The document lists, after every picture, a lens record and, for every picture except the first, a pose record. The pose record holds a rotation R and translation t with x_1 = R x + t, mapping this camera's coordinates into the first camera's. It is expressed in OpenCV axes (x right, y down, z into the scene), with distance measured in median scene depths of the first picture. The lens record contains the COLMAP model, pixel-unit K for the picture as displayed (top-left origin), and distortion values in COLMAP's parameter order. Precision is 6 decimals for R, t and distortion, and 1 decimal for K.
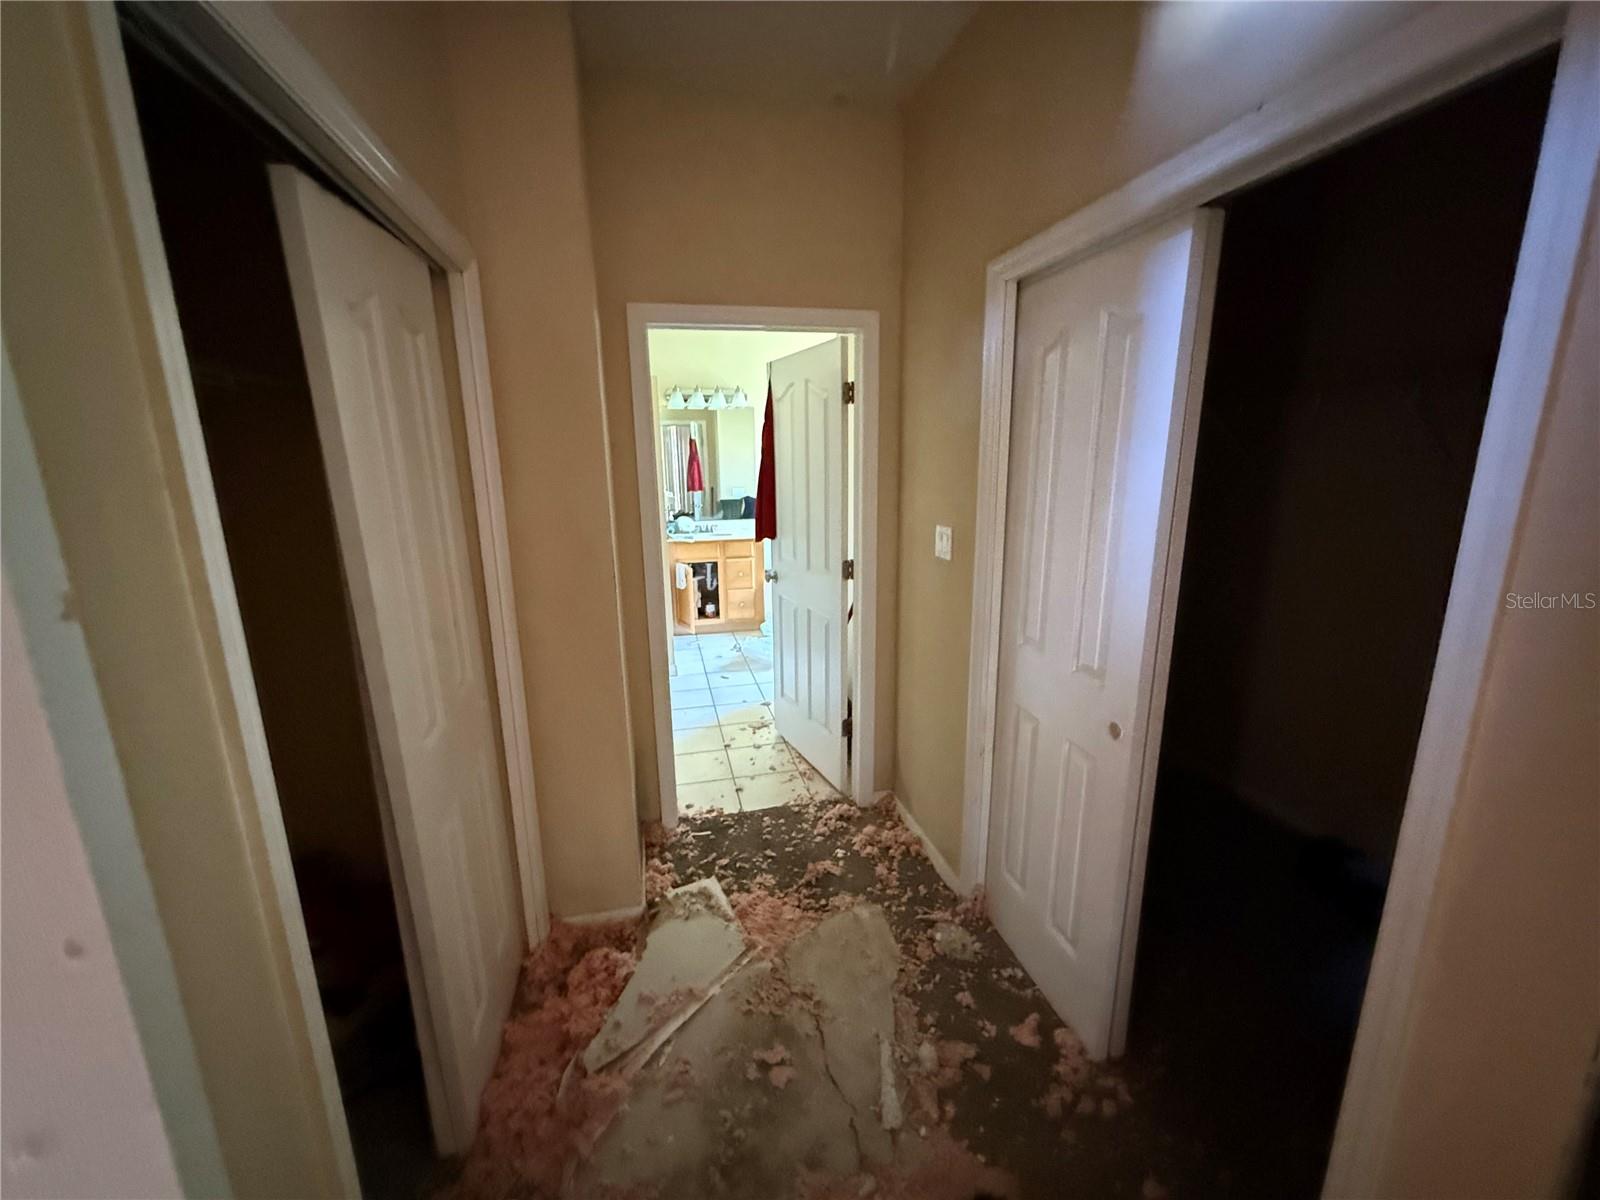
lens RADIAL K [[639.6, 0, 803.2], [0, 639.6, 600.5], [0, 0, 1]] dist [0.003174, 0.000400]
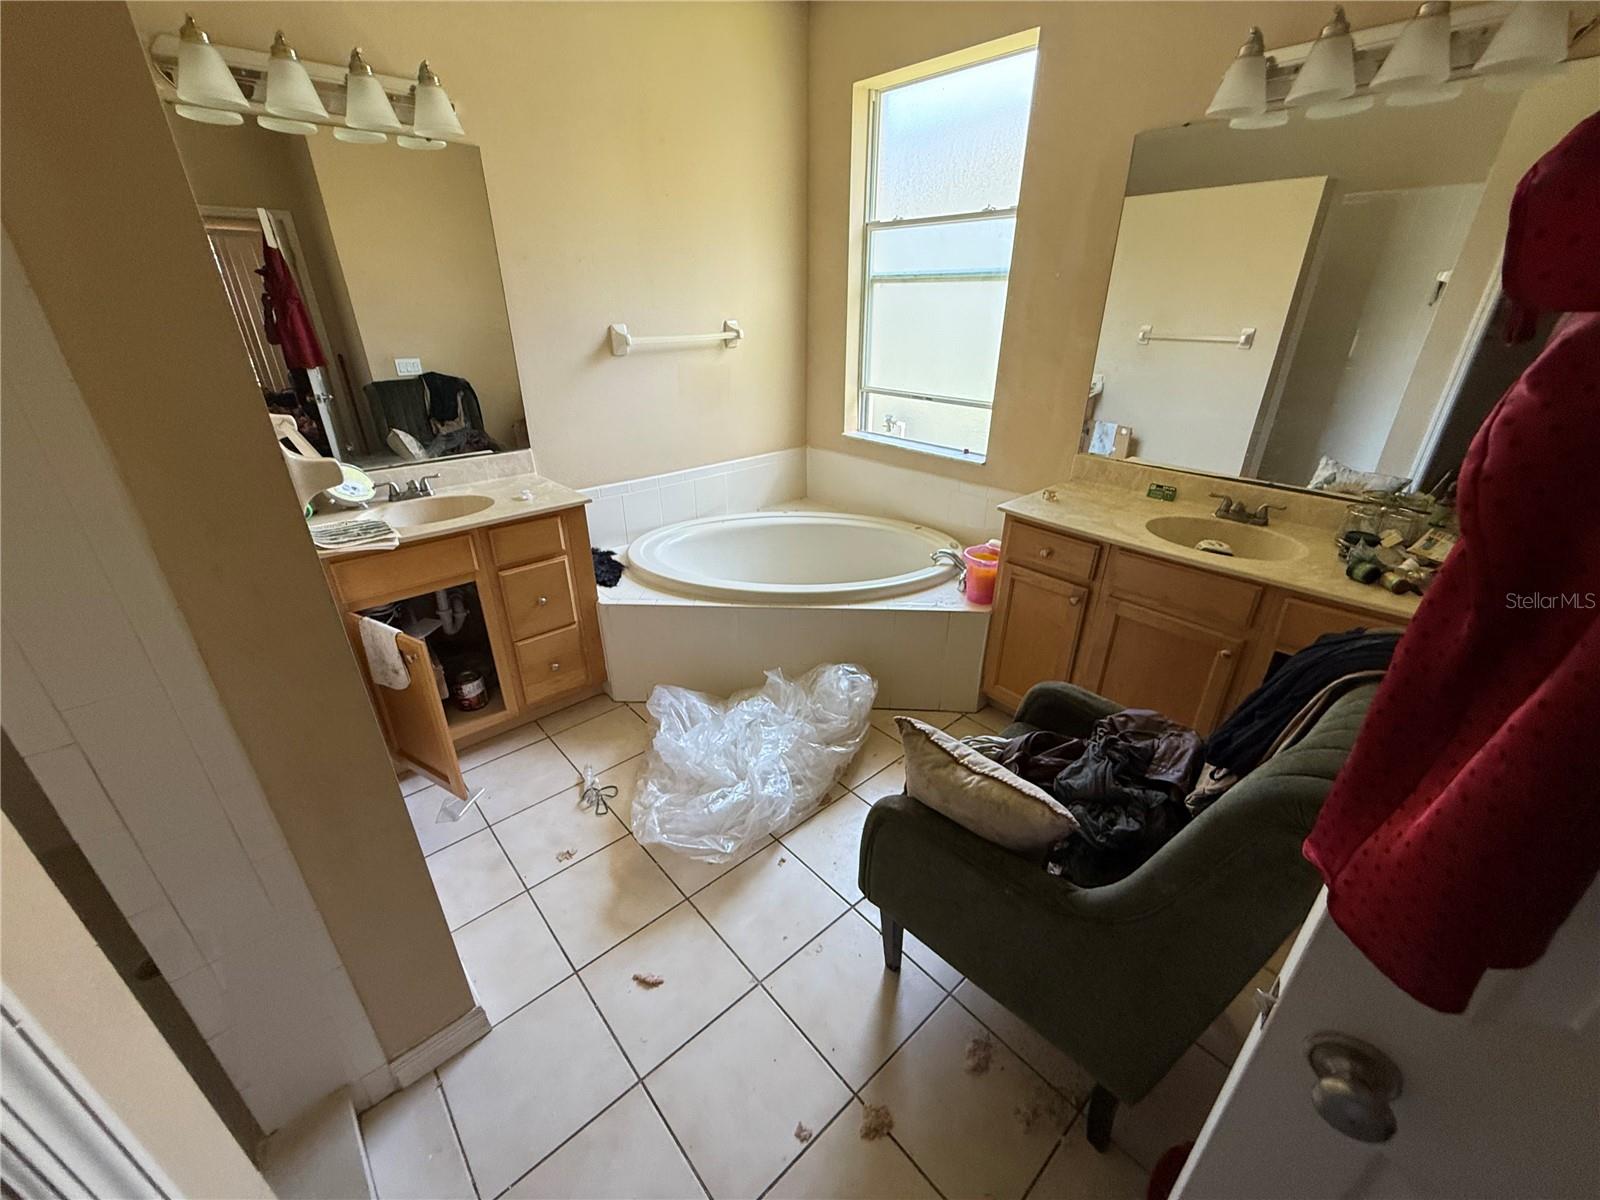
lens RADIAL K [[639.6, 0, 794.6], [0, 639.6, 599.5], [0, 0, 1]] dist [0.003174, 0.000400]
pose [[0.883012, -0.191112, 0.428680, -0.129155], [0.095351, 0.967344, 0.234848, -0.121157], [-0.459563, -0.166499, 0.872399, 0.559437]]
